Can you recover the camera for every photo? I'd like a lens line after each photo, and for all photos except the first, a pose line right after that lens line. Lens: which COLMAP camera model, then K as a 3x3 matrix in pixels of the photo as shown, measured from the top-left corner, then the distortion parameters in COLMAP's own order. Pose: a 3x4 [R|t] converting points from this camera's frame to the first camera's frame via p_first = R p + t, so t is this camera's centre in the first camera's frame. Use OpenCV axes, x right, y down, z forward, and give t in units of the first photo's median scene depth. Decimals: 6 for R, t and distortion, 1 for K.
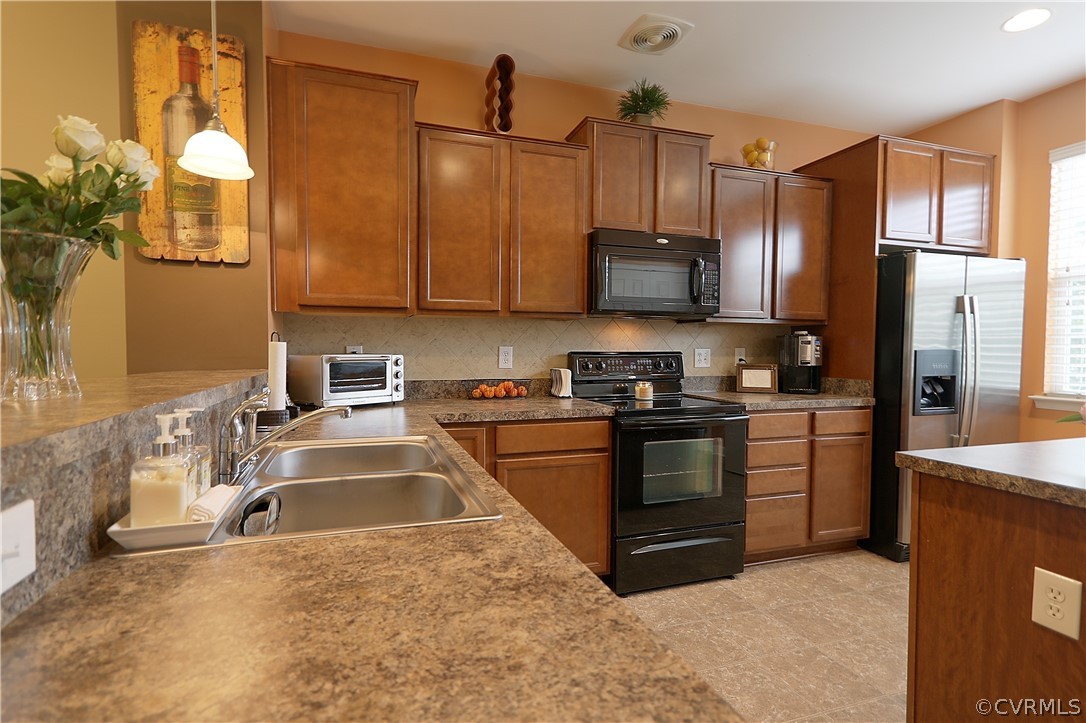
lens RADIAL K [[507.0, 0, 530.8], [0, 507.0, 359.3], [0, 0, 1]] dist [-0.003343, 0.000210]
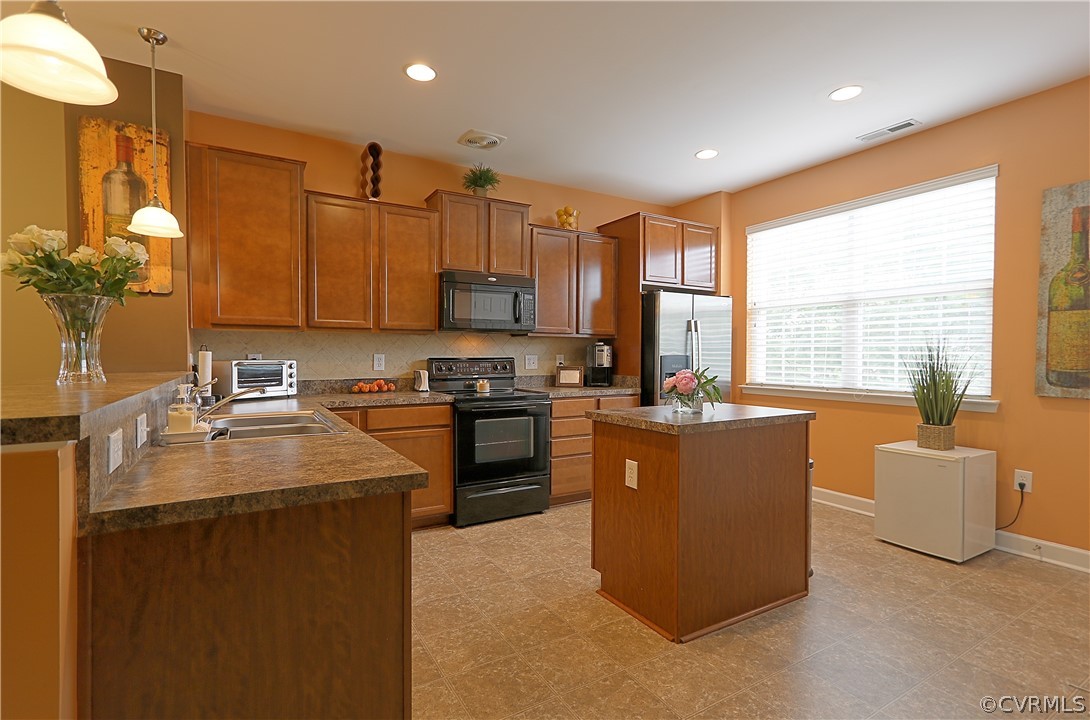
lens RADIAL K [[502.1, 0, 542.4], [0, 502.1, 363.3], [0, 0, 1]] dist [0.004531, 0.000305]
pose [[0.977173, -0.007268, 0.212323, 0.094918], [0.008757, 0.999943, -0.006075, 0.010966], [-0.212266, 0.007796, 0.977181, -0.402160]]
